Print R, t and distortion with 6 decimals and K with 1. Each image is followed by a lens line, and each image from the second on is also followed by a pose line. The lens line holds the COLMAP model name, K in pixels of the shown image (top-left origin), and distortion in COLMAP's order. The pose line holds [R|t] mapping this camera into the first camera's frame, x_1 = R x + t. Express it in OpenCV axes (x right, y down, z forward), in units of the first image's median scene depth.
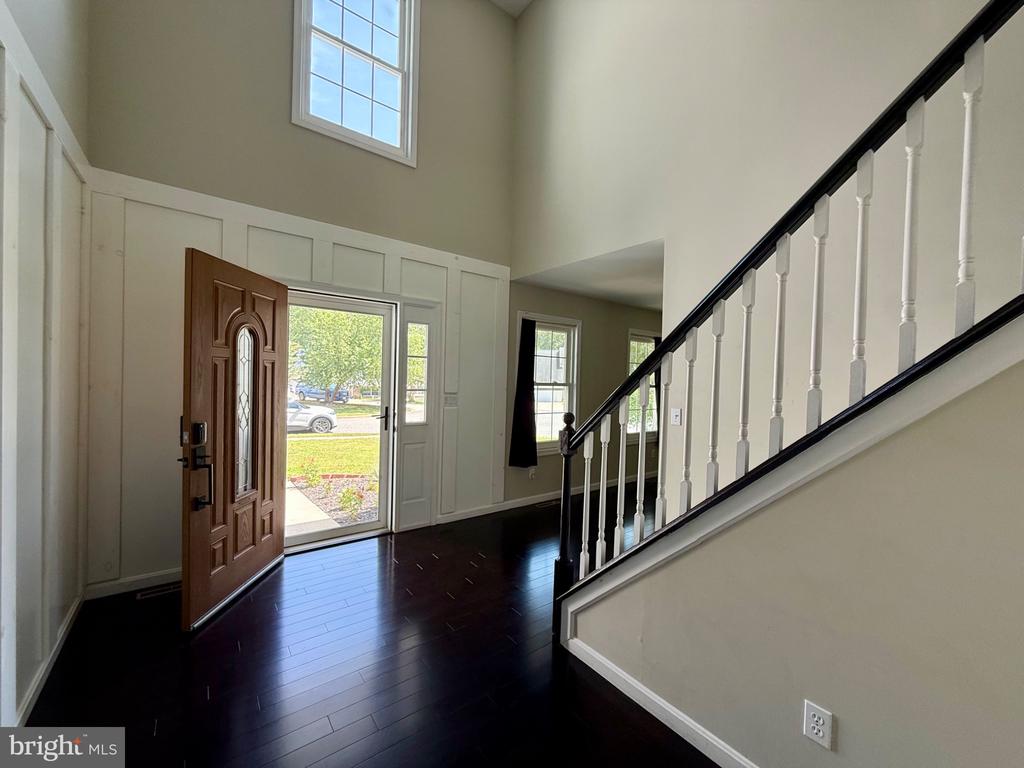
lens RADIAL K [[409.0, 0, 512.7], [0, 409.0, 384.0], [0, 0, 1]] dist [0.000192, -0.000897]
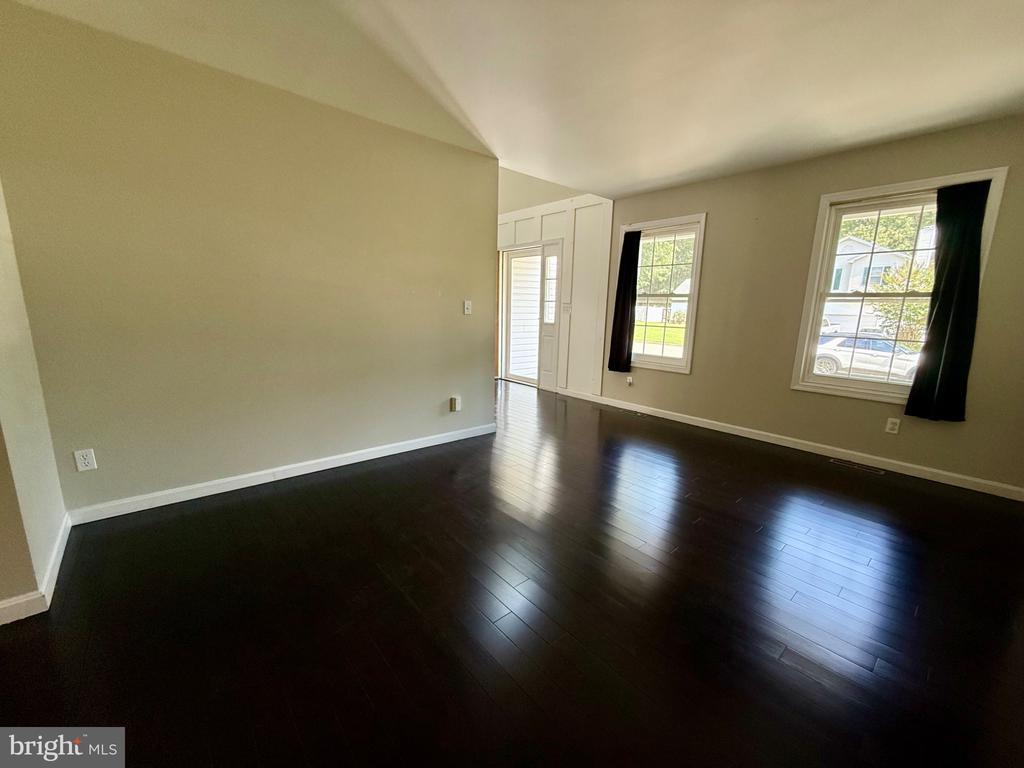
lens RADIAL K [[409.0, 0, 511.4], [0, 409.0, 385.3], [0, 0, 1]] dist [0.000192, -0.000897]
pose [[0.037761, 0.167739, -0.985108, 1.133516], [-0.033864, 0.985460, 0.166501, 0.063728], [0.998713, 0.027072, 0.042892, 0.678428]]
